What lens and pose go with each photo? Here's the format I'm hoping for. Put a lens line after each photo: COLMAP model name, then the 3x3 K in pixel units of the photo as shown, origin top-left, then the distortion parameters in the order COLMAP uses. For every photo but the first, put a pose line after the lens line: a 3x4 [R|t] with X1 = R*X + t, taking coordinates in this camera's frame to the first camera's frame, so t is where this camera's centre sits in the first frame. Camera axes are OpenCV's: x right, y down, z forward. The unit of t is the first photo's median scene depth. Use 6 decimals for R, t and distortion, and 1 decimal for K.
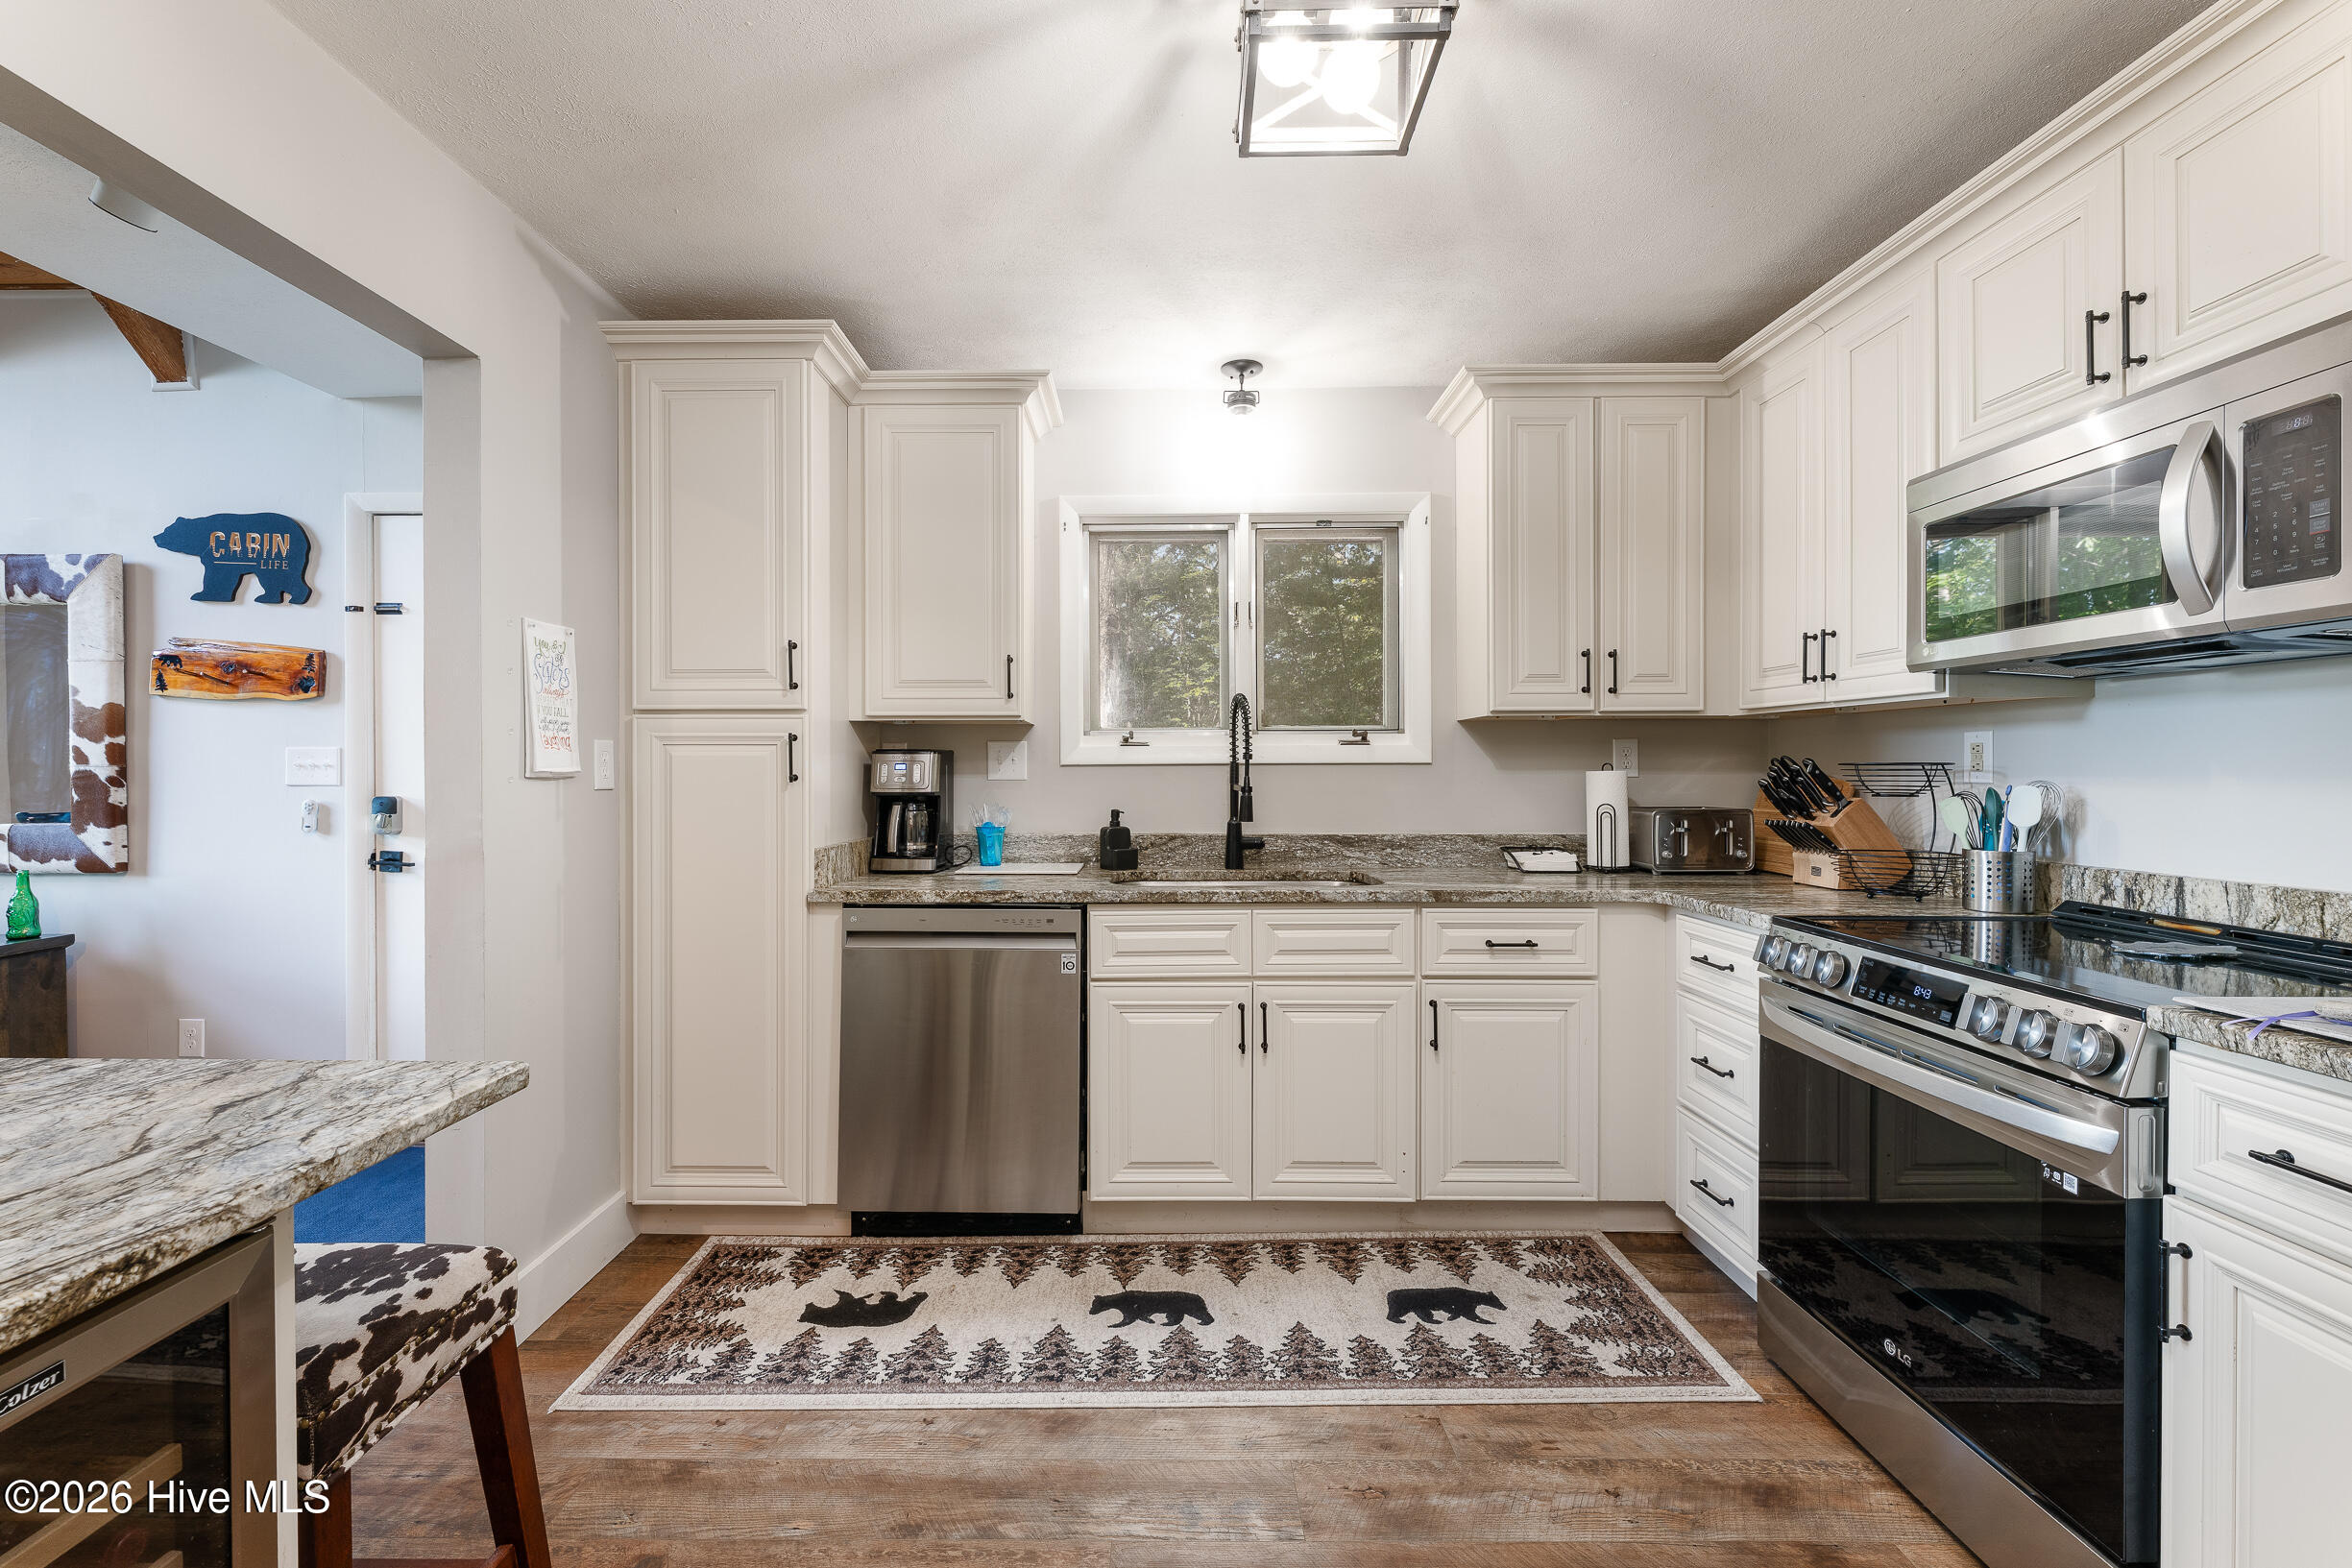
lens RADIAL K [[986.6, 0, 1238.0], [0, 986.6, 775.9], [0, 0, 1]] dist [-0.000342, 0.000162]
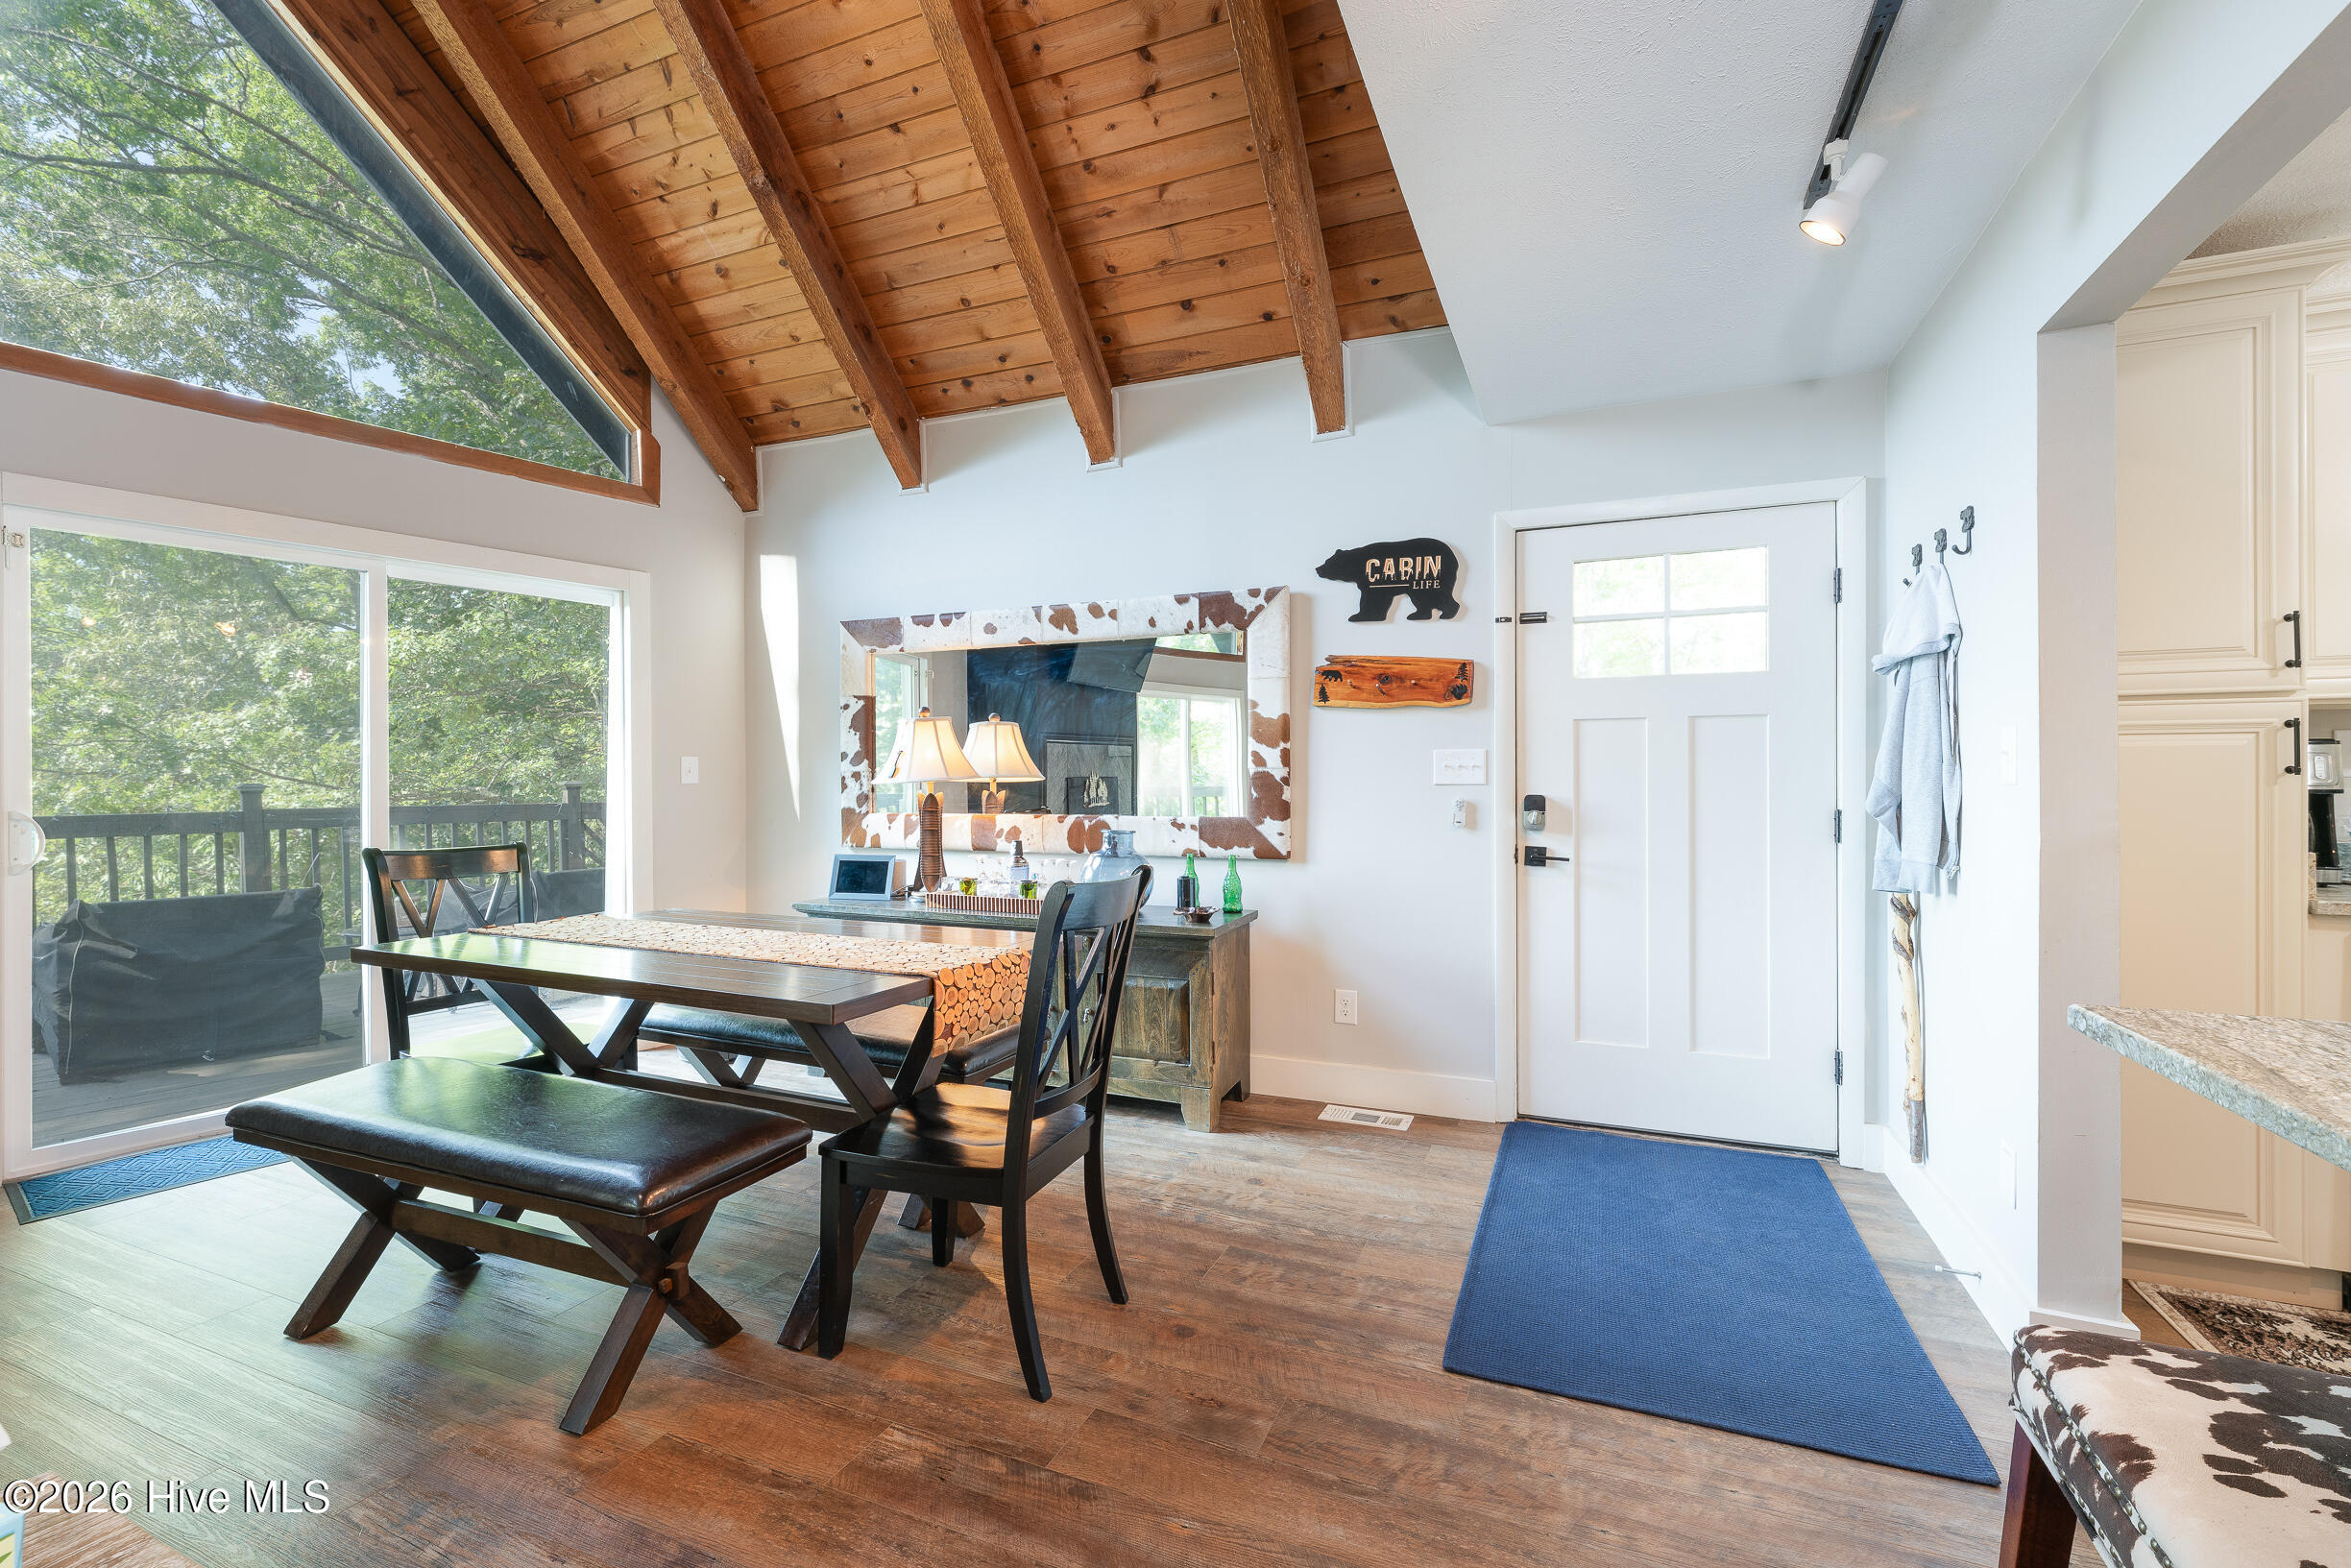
lens RADIAL K [[986.2, 0, 1256.6], [0, 986.2, 785.3], [0, 0, 1]] dist [-0.000342, 0.000162]
pose [[0.936578, 0.000676, -0.350457, -0.765560], [-0.003360, 0.999969, -0.007052, 0.019133], [0.350442, 0.007782, 0.936552, -0.099270]]
